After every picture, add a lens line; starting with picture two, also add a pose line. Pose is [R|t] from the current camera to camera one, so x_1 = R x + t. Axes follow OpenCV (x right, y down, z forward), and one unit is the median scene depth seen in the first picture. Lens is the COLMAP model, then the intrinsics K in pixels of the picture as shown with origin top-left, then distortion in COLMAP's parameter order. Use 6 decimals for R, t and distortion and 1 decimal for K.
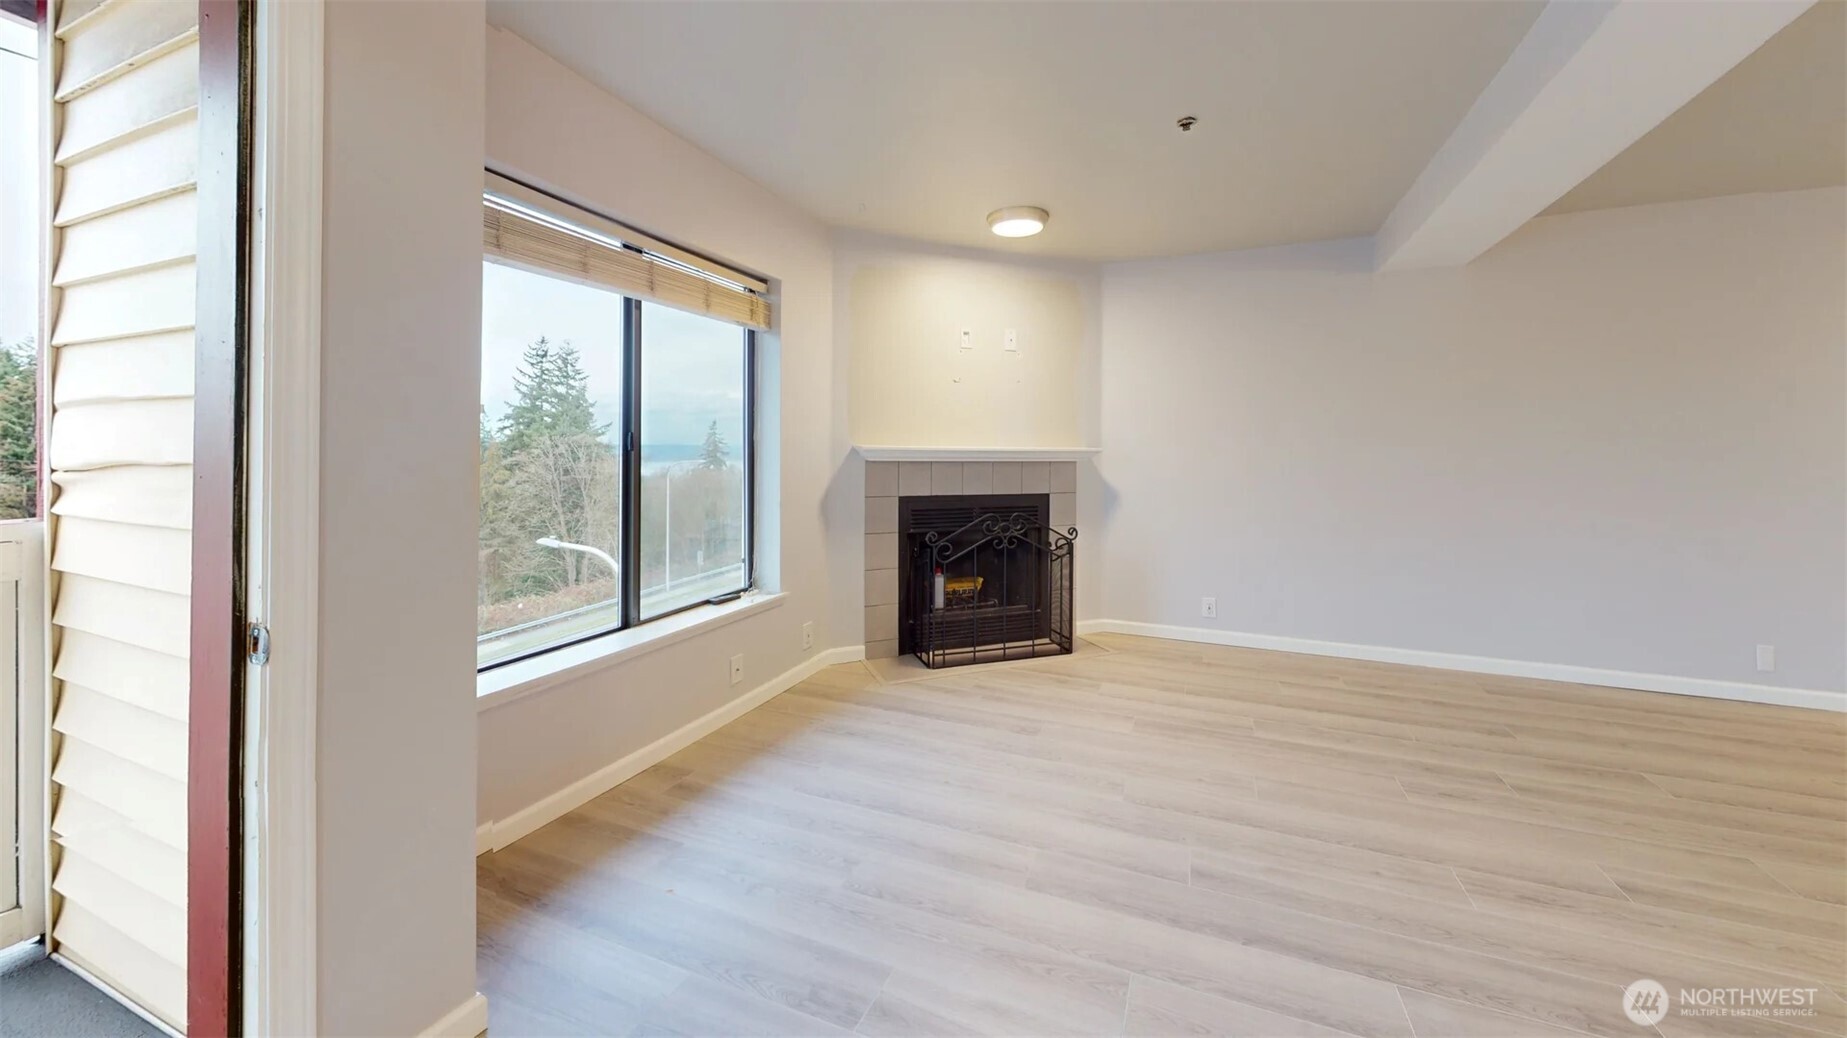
lens RADIAL K [[670.1, 0, 914.8], [0, 670.1, 502.7], [0, 0, 1]] dist [0.007081, -0.000444]
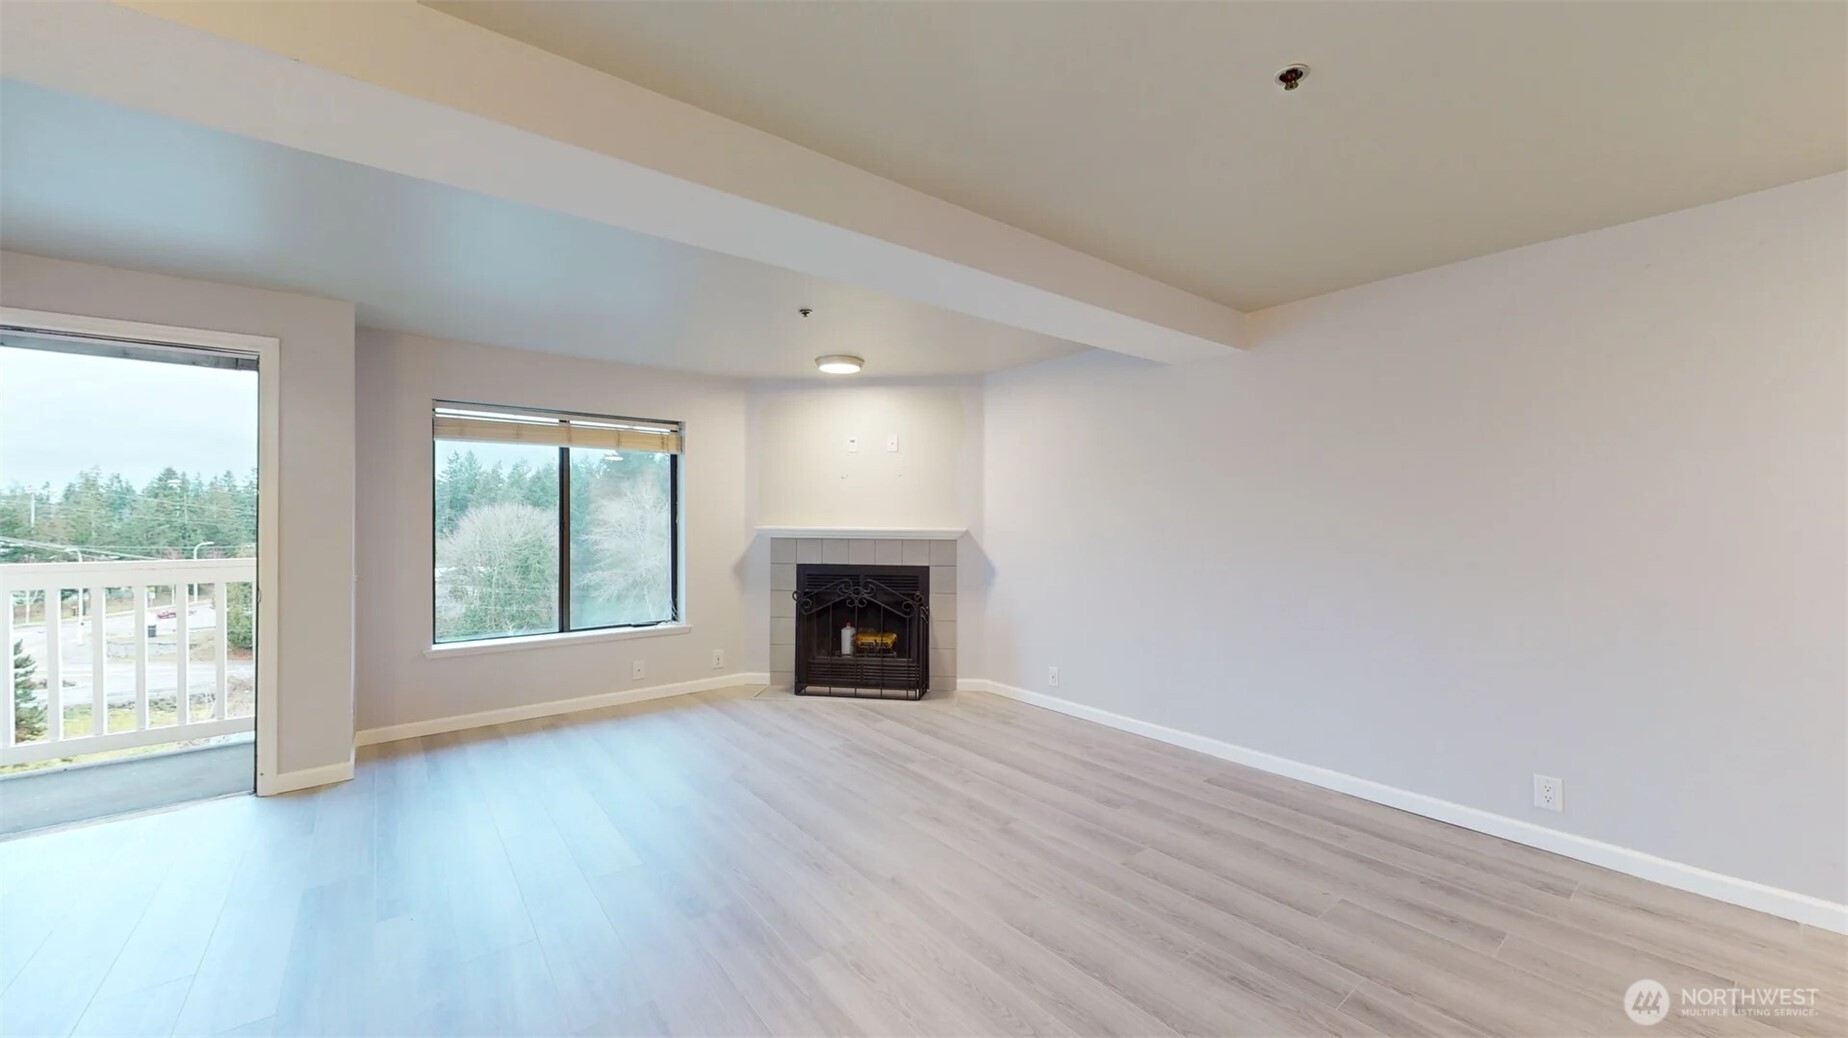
lens RADIAL K [[670.4, 0, 925.8], [0, 670.4, 516.1], [0, 0, 1]] dist [0.007081, -0.000444]
pose [[0.873087, -0.011451, -0.487430, 0.876089], [-0.035160, 0.995643, -0.086369, 0.001739], [0.486296, 0.092545, 0.868880, -0.058795]]
